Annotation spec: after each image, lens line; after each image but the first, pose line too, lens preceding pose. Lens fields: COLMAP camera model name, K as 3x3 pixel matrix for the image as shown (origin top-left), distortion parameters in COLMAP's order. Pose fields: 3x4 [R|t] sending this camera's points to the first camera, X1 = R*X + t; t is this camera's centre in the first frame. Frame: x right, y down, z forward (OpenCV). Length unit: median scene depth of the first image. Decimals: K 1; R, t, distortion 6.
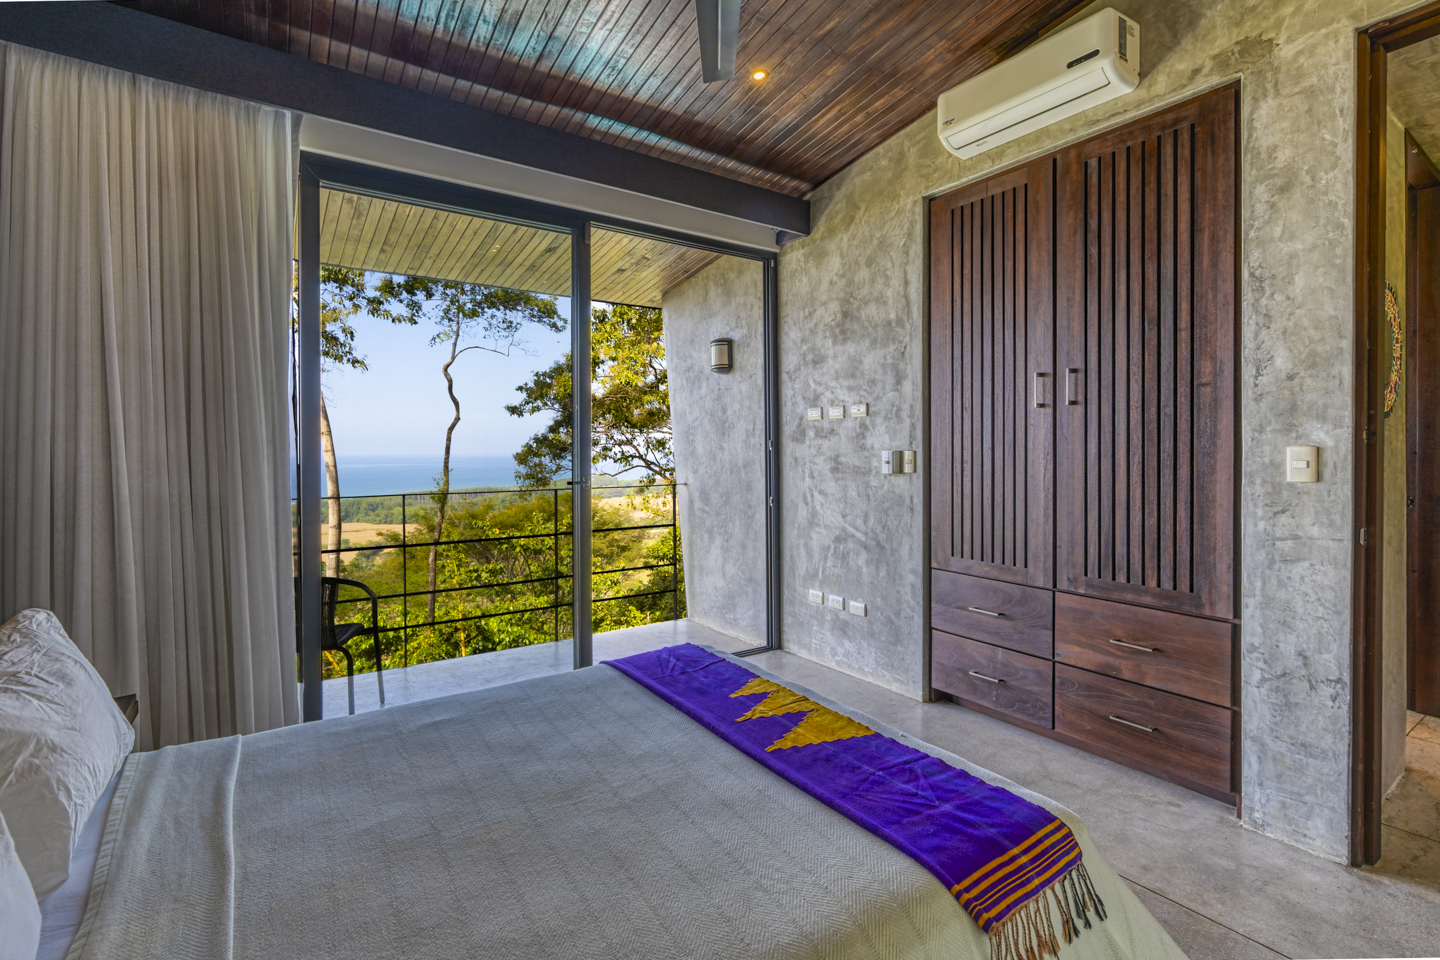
lens RADIAL K [[666.4, 0, 725.1], [0, 666.4, 469.4], [0, 0, 1]] dist [-0.001970, 0.000001]
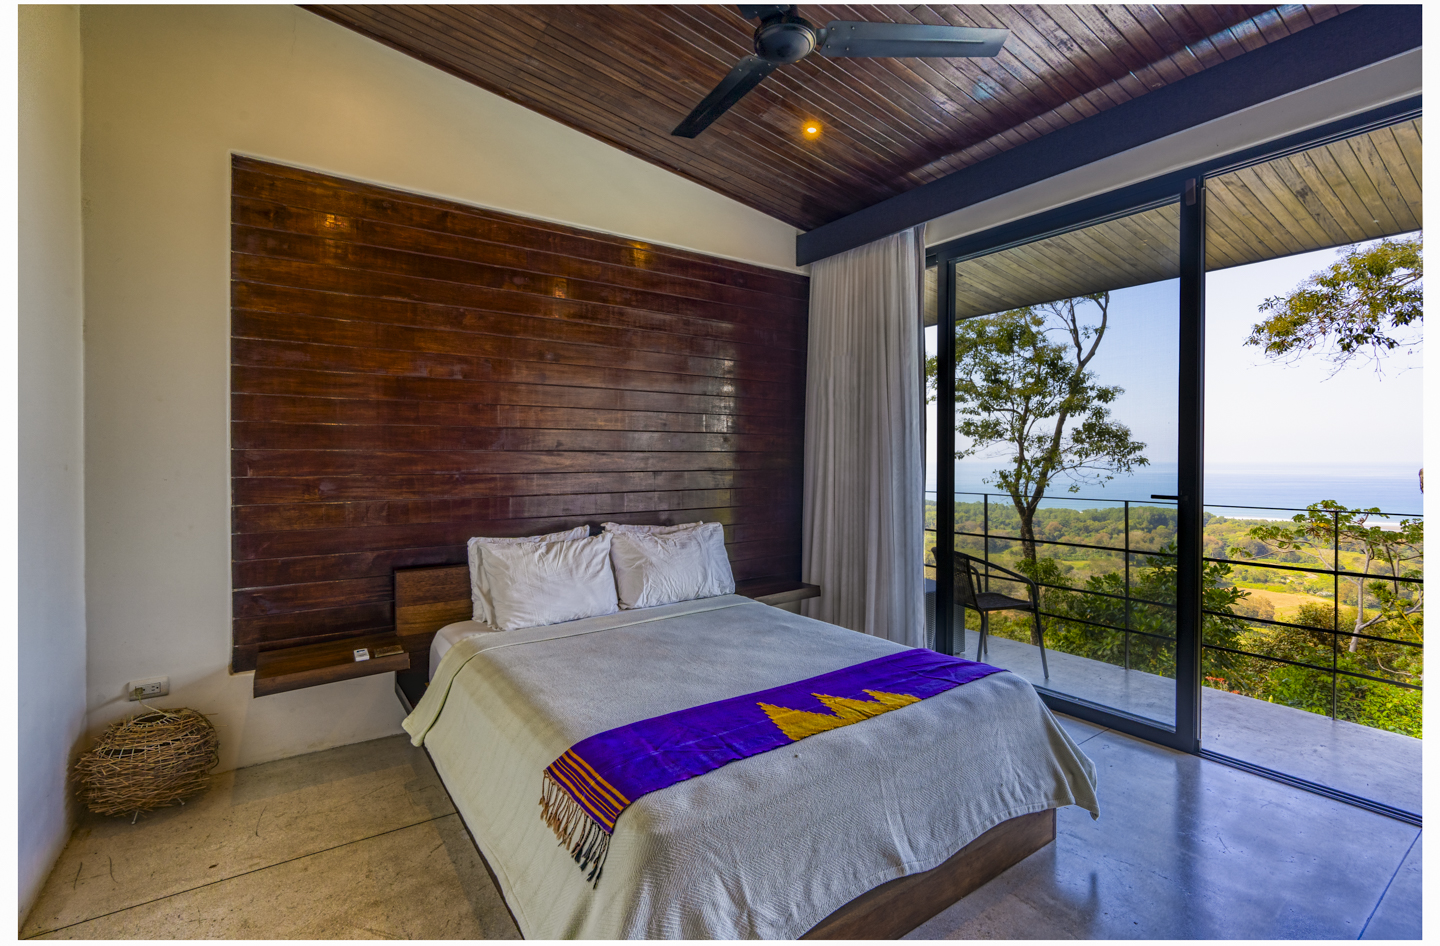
lens RADIAL K [[635.3, 0, 712.4], [0, 635.3, 467.7], [0, 0, 1]] dist [0.002618, 0.000497]
pose [[0.012380, 0.019665, -0.999730, 1.000688], [-0.026662, 0.999458, 0.019330, -0.026940], [0.999568, 0.026415, 0.012898, 0.725626]]
